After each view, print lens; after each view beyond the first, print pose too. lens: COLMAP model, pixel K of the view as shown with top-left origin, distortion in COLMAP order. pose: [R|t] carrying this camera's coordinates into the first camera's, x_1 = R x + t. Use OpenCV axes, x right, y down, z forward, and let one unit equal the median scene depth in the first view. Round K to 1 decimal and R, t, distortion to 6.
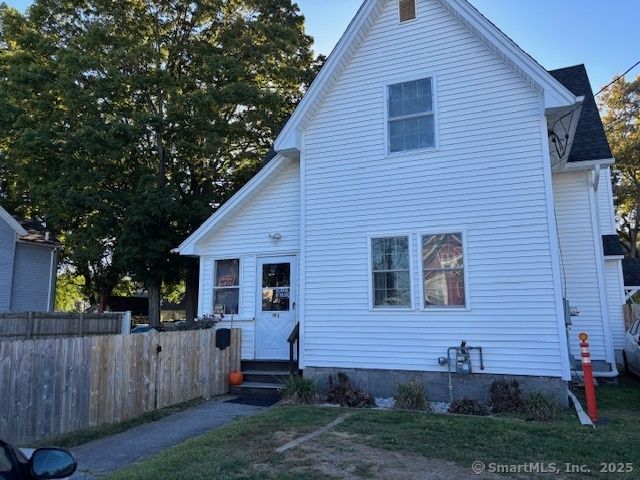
lens RADIAL K [[490.3, 0, 326.6], [0, 490.3, 236.5], [0, 0, 1]] dist [0.076517, -0.073158]
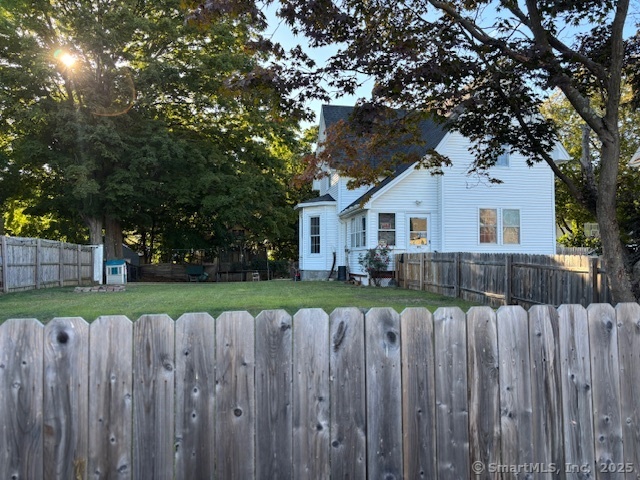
lens RADIAL K [[490.3, 0, 326.6], [0, 490.3, 236.5], [0, 0, 1]] dist [0.076517, -0.073158]
pose [[0.826151, 0.038088, 0.562161, -1.383399], [-0.089729, 0.993874, 0.064528, 0.038599], [-0.556259, -0.103752, 0.824507, -0.267834]]
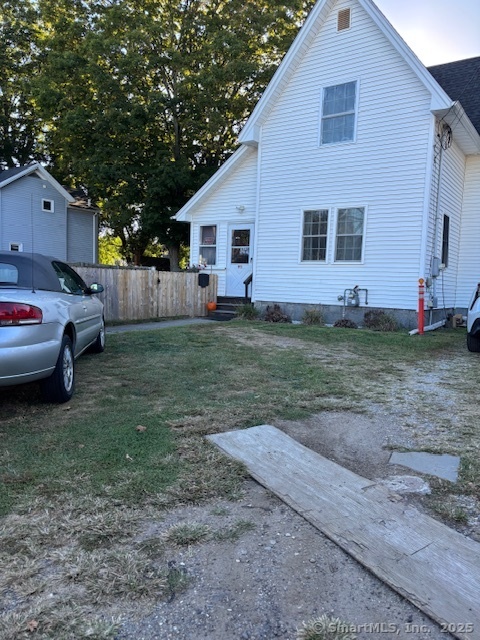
lens RADIAL K [[490.3, 0, 247.8], [0, 490.3, 318.5], [0, 0, 1]] dist [0.076517, -0.073158]
pose [[0.978421, 0.056424, -0.198769, 0.209785], [-0.009587, 0.973353, 0.229112, -0.016982], [0.206400, -0.222262, 0.952890, -0.376795]]
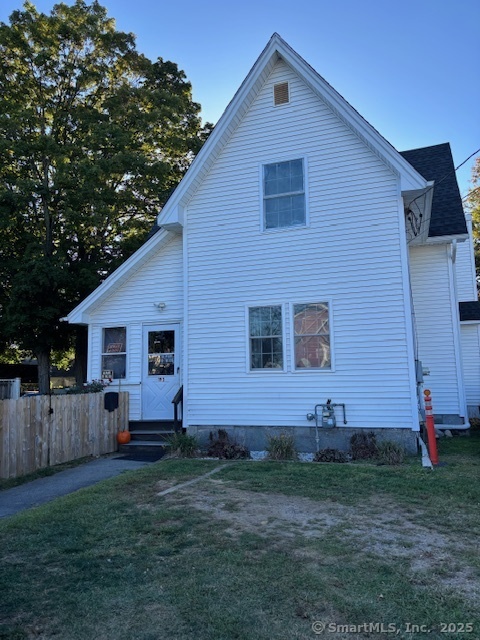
lens RADIAL K [[490.3, 0, 247.8], [0, 490.3, 318.5], [0, 0, 1]] dist [0.076517, -0.073158]
pose [[0.998241, -0.006809, 0.058896, 0.023068], [0.004806, 0.999407, 0.034096, -0.007857], [-0.059093, -0.033753, 0.997682, -0.078933]]
